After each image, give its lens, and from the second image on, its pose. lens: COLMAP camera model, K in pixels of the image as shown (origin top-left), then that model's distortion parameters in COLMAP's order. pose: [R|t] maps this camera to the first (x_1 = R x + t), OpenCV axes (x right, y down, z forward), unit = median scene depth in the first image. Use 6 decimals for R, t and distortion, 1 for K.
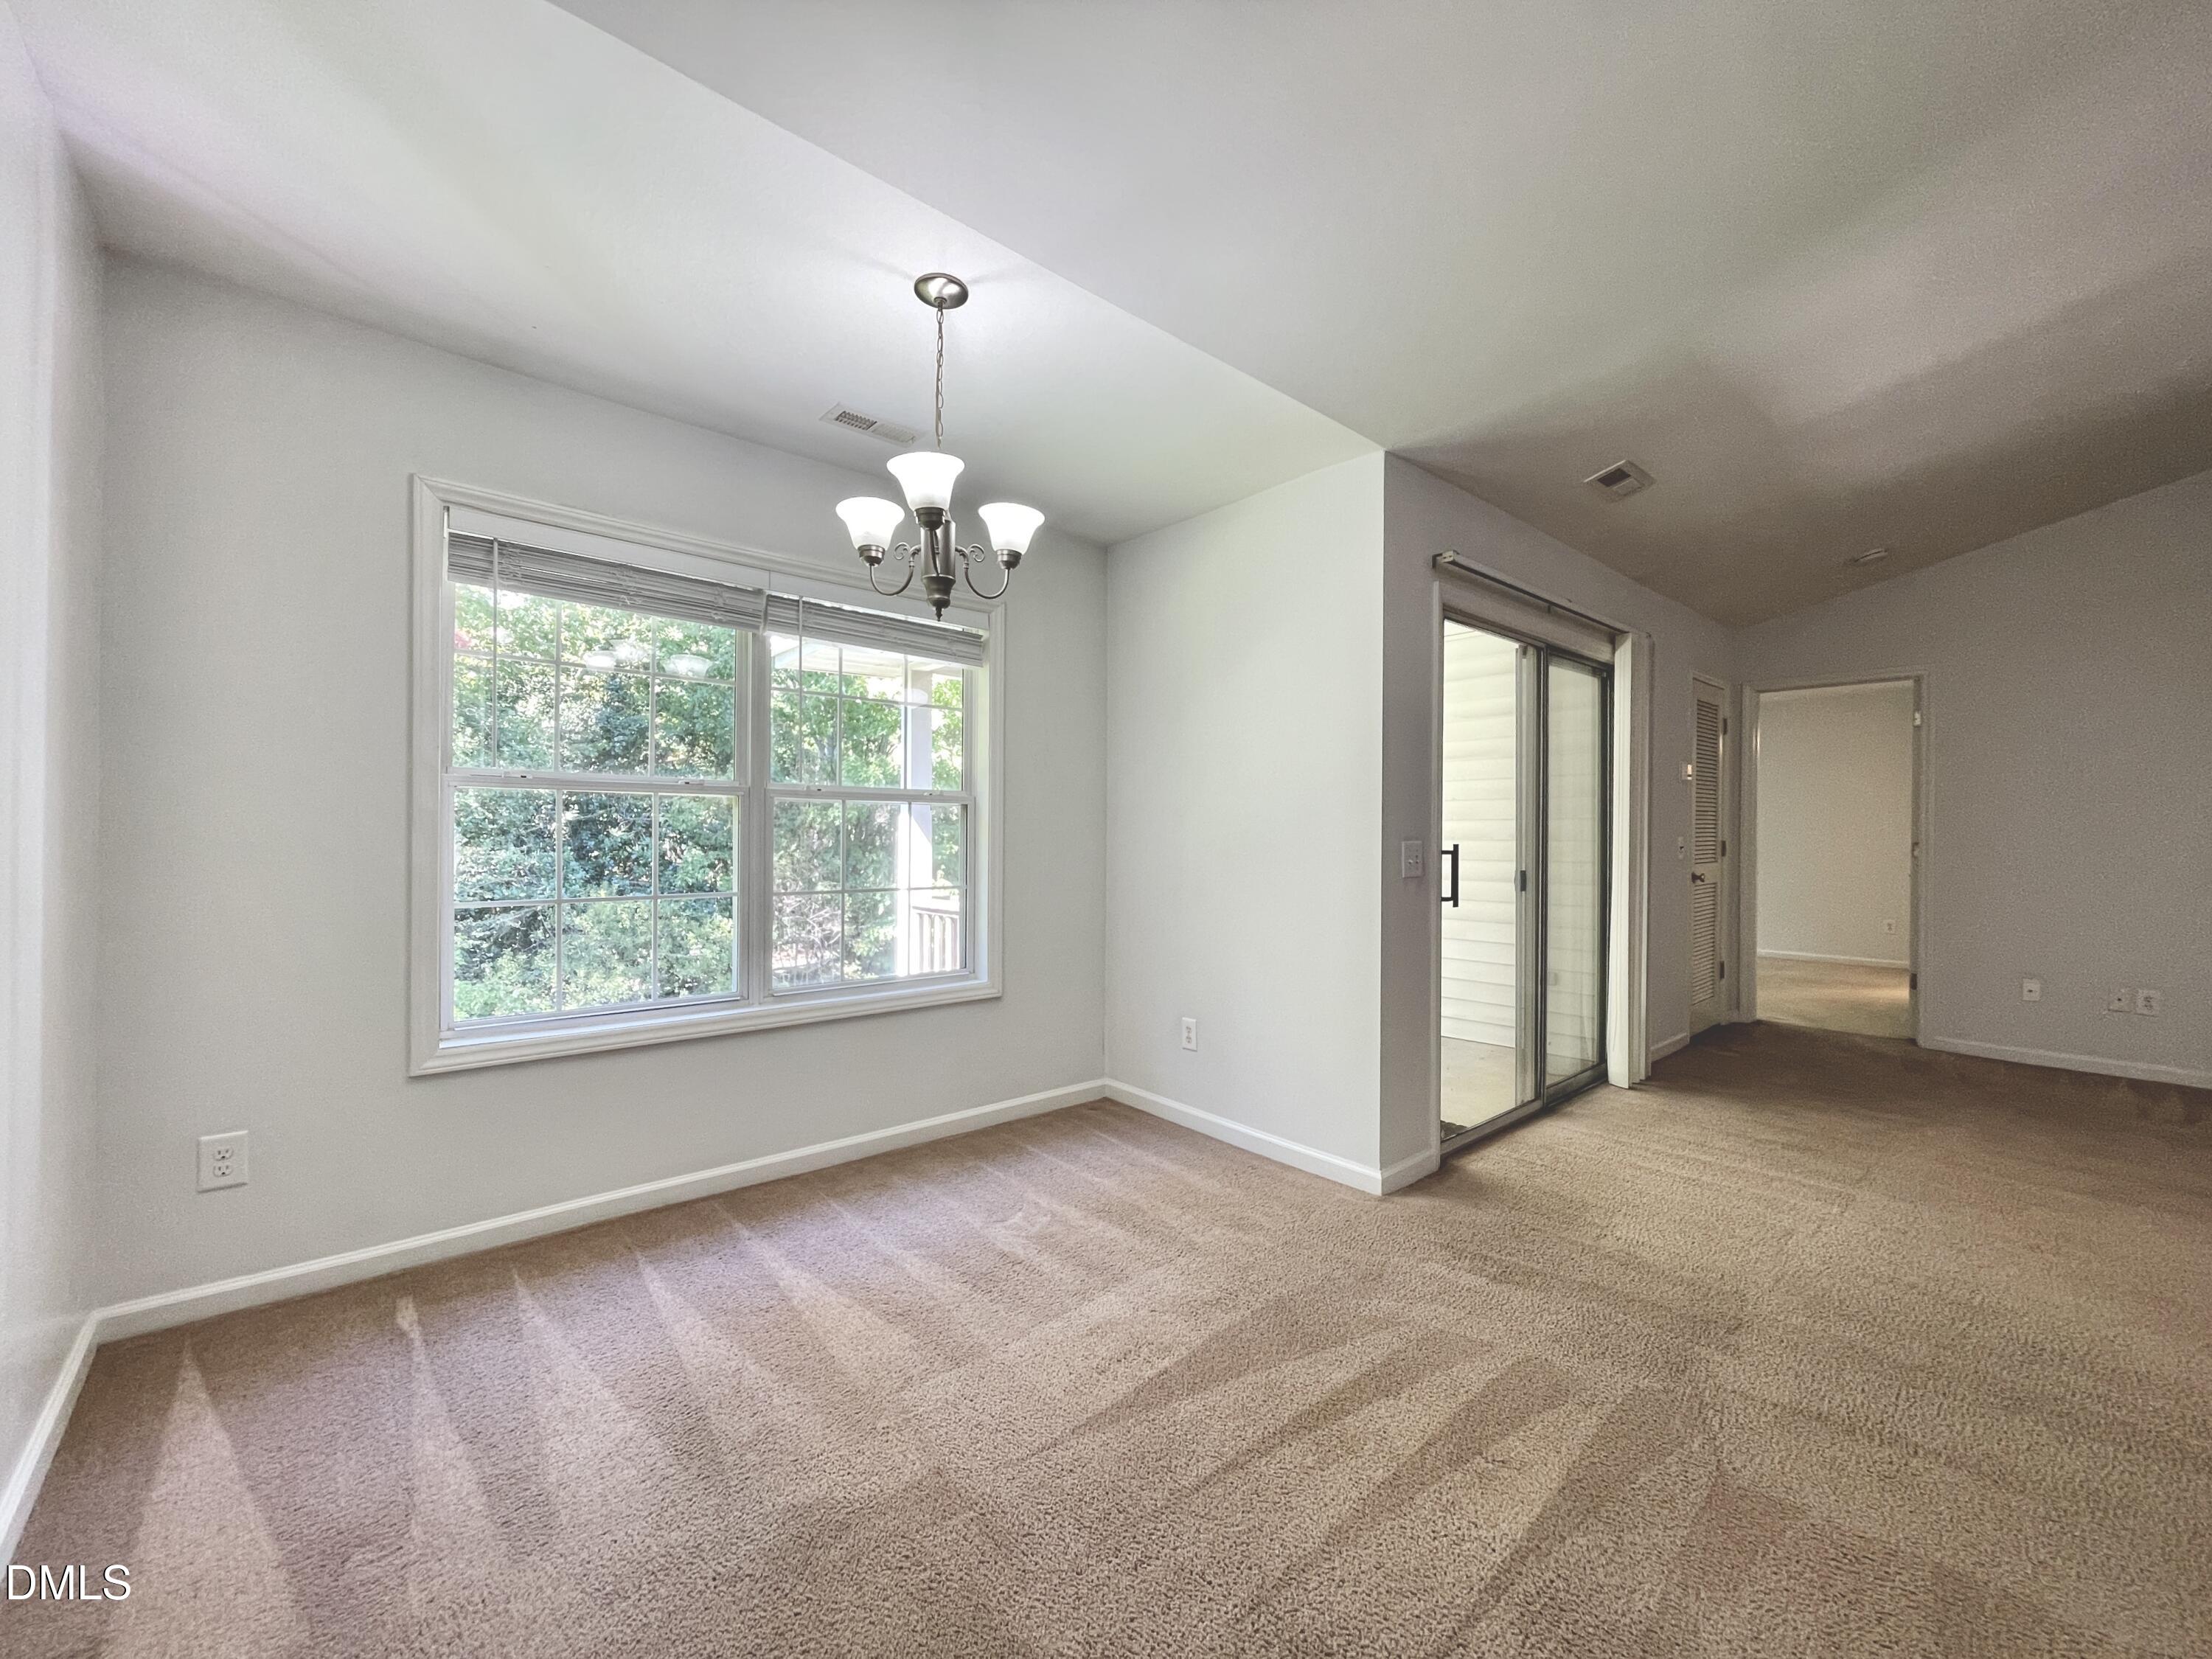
lens RADIAL K [[888.8, 0, 1097.6], [0, 888.8, 823.3], [0, 0, 1]] dist [0.002471, -0.000844]
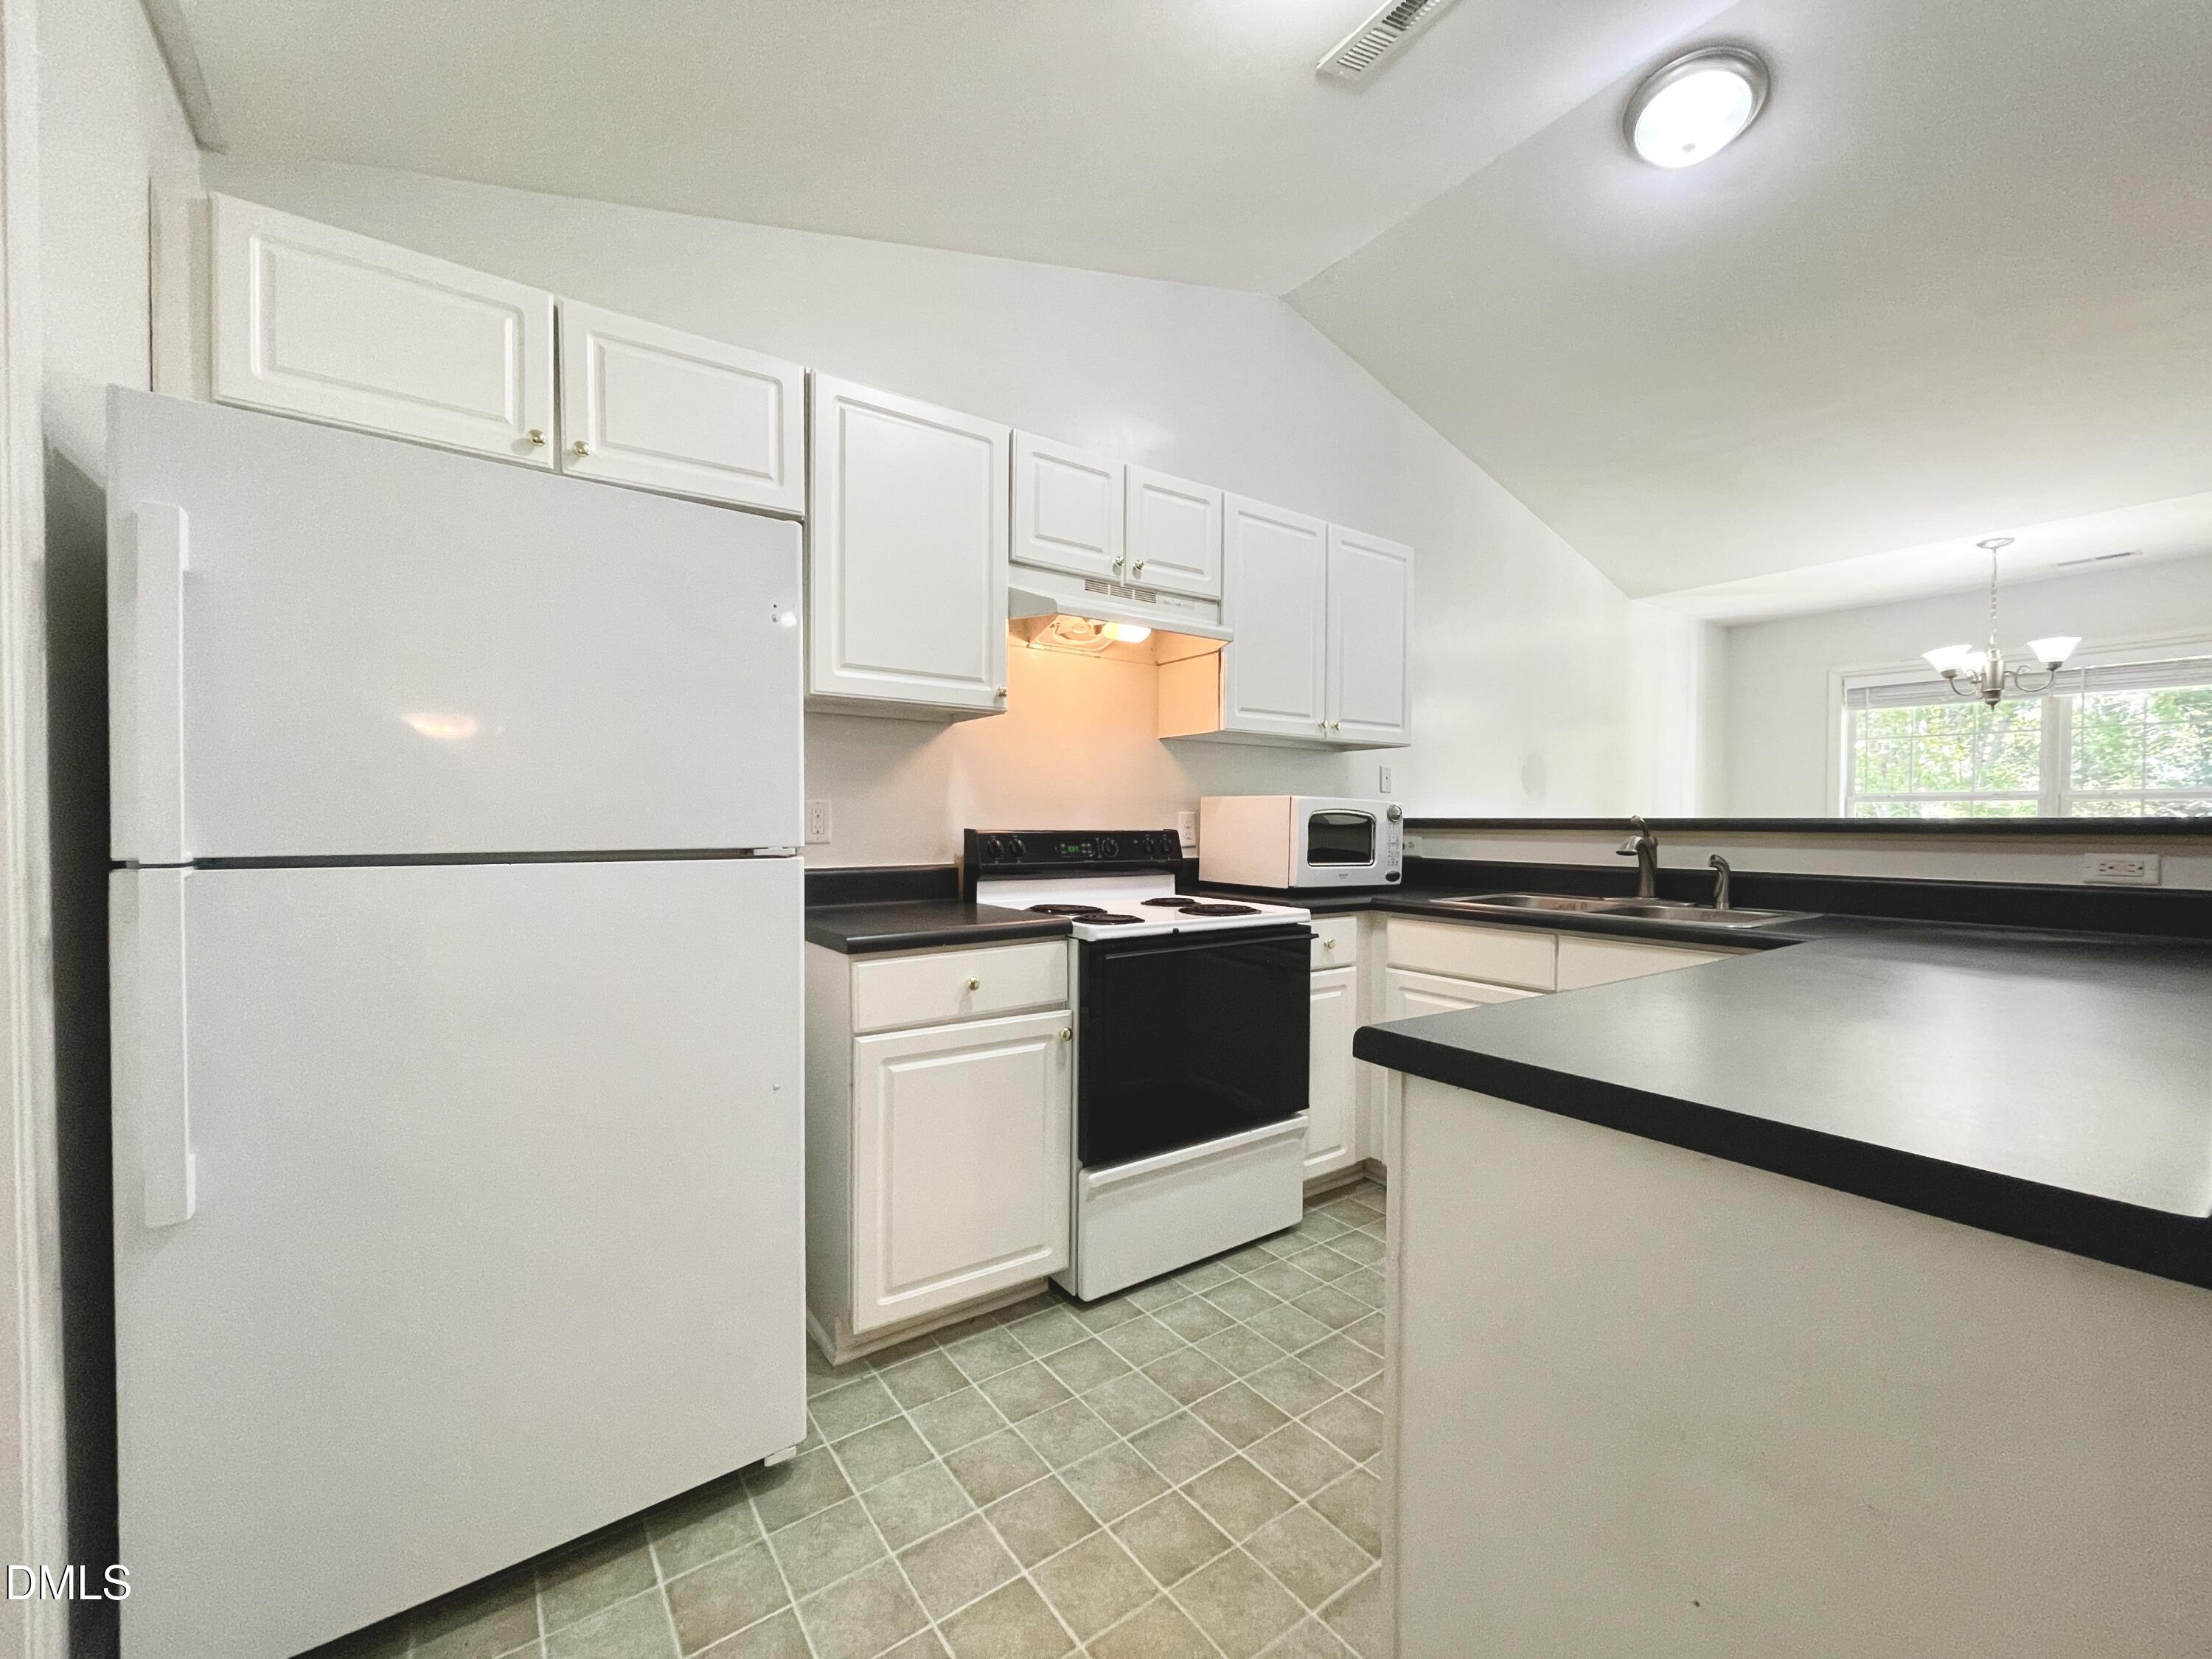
lens RADIAL K [[888.8, 0, 1091.1], [0, 888.8, 830.5], [0, 0, 1]] dist [0.002471, -0.000844]
pose [[-0.091314, -0.000568, -0.995822, 1.313599], [0.007157, 0.999974, -0.001227, 0.013823], [0.995796, -0.007239, -0.091307, -0.537548]]
